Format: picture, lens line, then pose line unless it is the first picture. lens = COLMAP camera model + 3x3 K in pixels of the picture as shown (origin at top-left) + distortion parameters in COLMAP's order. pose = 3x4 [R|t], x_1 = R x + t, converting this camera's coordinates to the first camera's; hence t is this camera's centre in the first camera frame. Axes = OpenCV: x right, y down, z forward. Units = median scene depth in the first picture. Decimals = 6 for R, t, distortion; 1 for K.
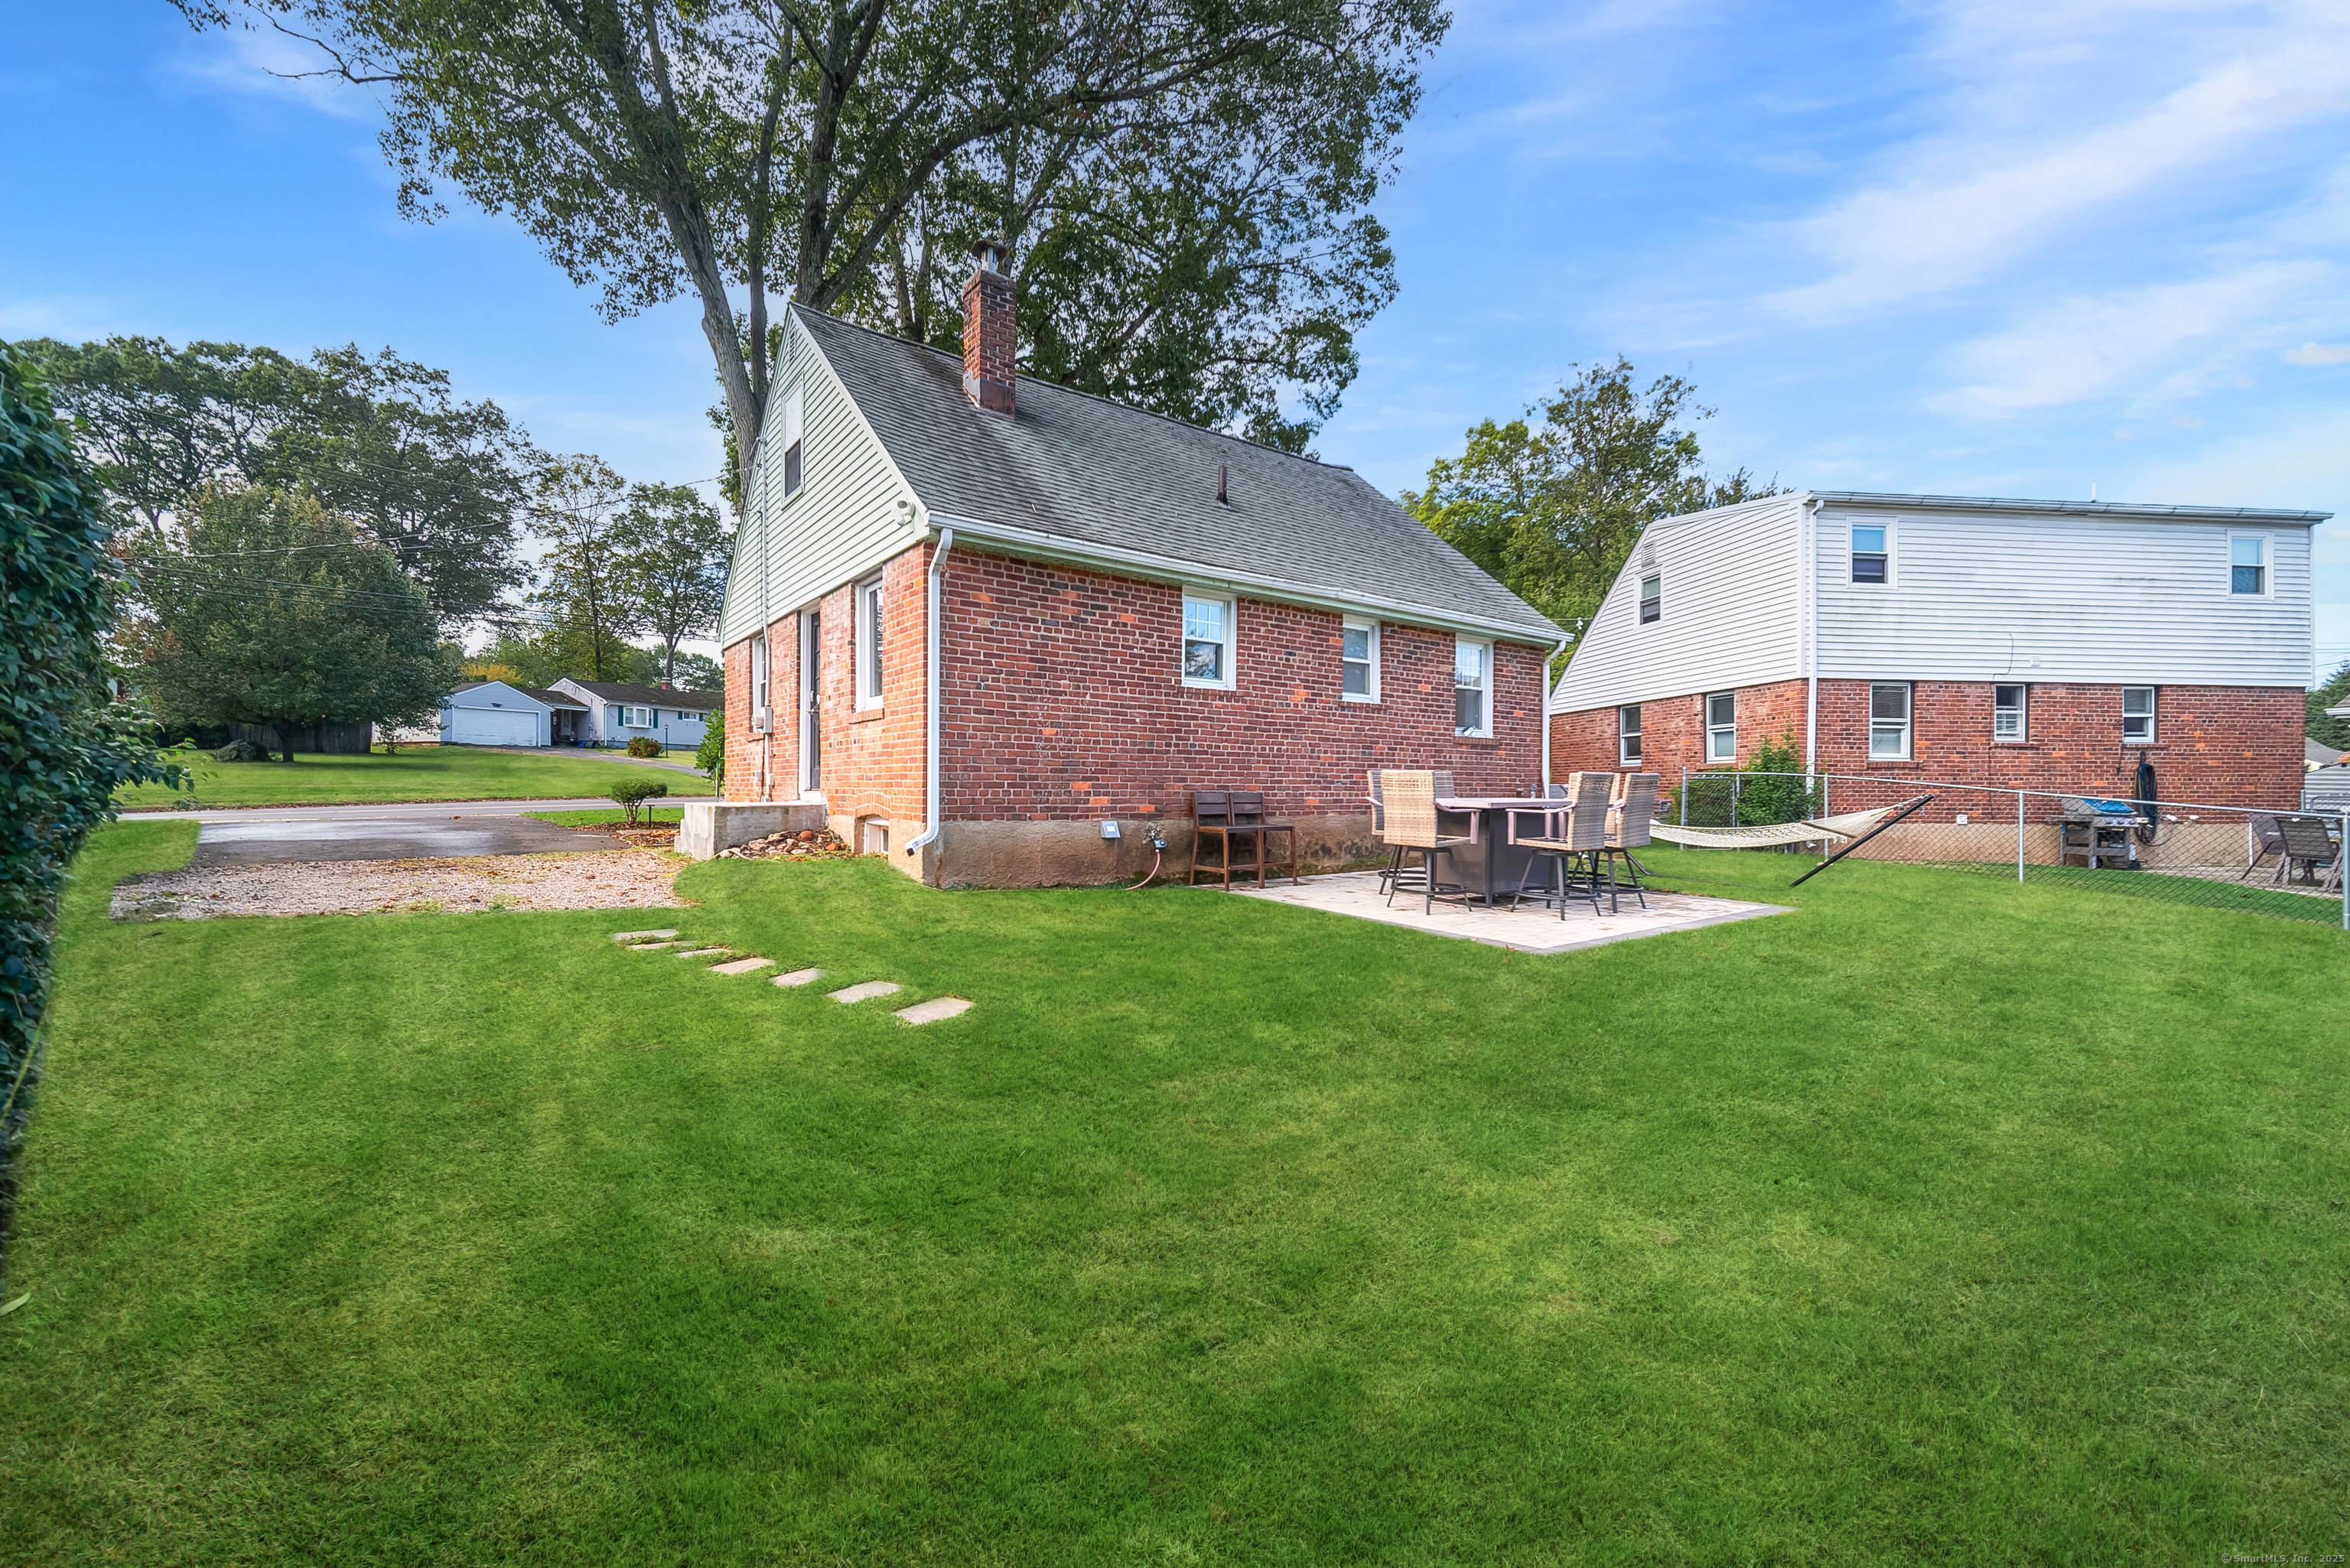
lens RADIAL K [[956.2, 0, 1175.0], [0, 956.2, 784.0], [0, 0, 1]] dist [-0.001985, -0.000142]
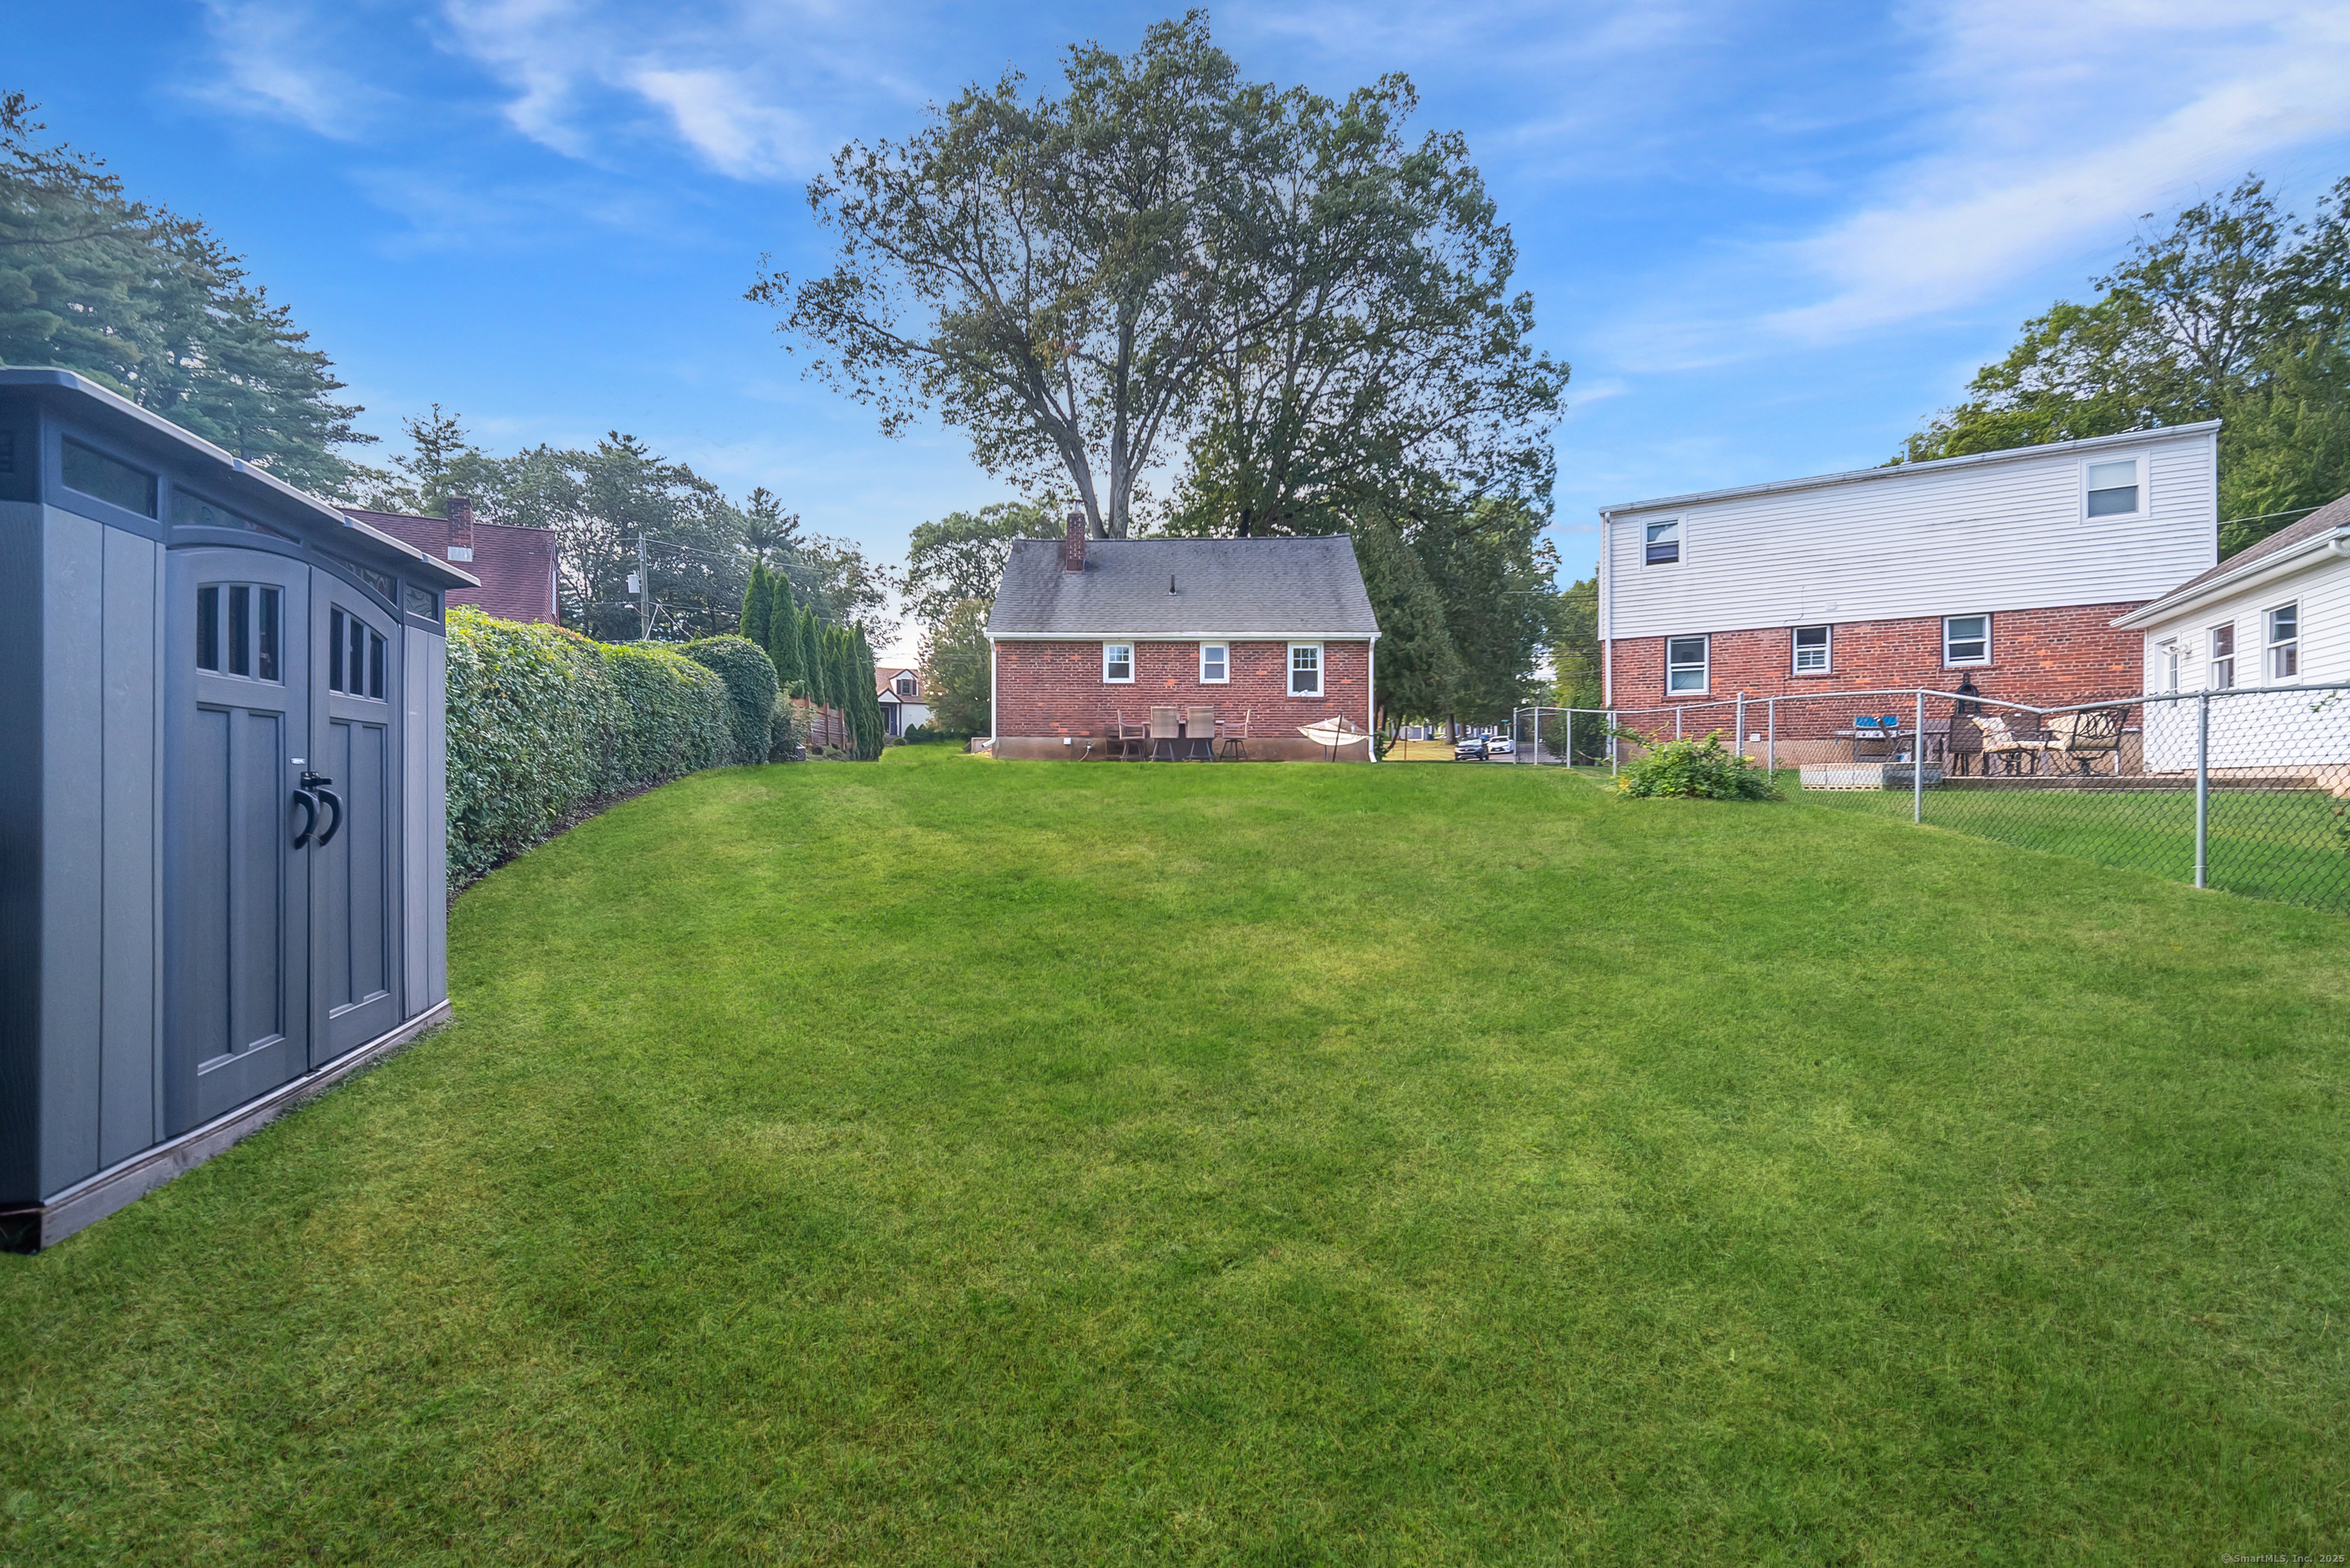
lens RADIAL K [[956.2, 0, 1175.0], [0, 956.2, 784.0], [0, 0, 1]] dist [-0.001985, -0.000142]
pose [[0.788828, -0.002698, -0.614608, 0.973551], [0.007846, 0.999953, 0.005680, 0.084073], [0.614564, -0.009303, 0.788812, -0.474323]]
